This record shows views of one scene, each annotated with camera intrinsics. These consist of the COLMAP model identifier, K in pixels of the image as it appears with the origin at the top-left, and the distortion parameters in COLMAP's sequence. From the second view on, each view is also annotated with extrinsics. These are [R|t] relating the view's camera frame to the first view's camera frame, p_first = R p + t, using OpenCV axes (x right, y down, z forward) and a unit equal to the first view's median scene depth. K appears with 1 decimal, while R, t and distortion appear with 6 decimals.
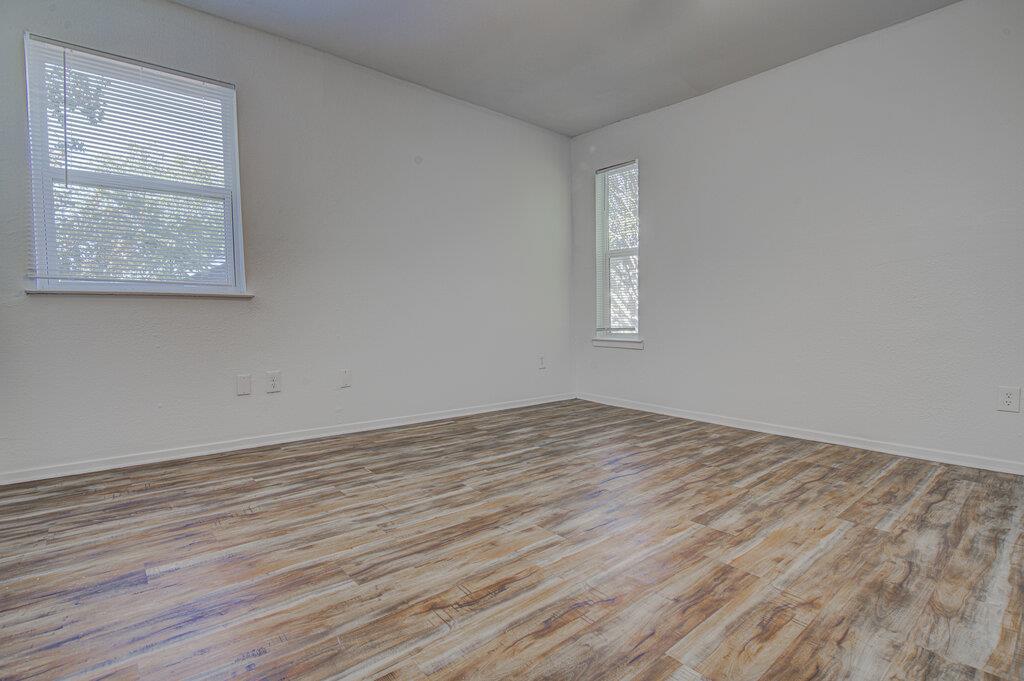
lens RADIAL K [[500.8, 0, 506.8], [0, 500.8, 333.5], [0, 0, 1]] dist [-0.001982, -0.001213]
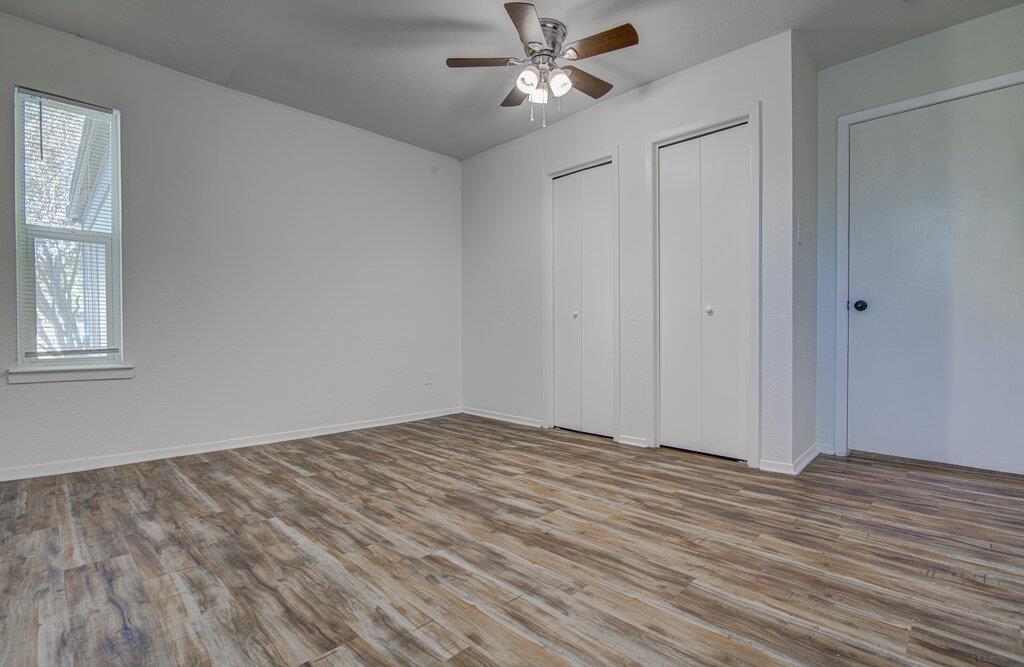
lens RADIAL K [[466.7, 0, 506.1], [0, 466.7, 336.9], [0, 0, 1]] dist [-0.003742, -0.000175]
pose [[-0.087396, -0.008878, 0.996134, -0.803184], [0.028469, 0.999530, 0.011406, -0.037003], [-0.995767, 0.029356, -0.087102, 0.931899]]
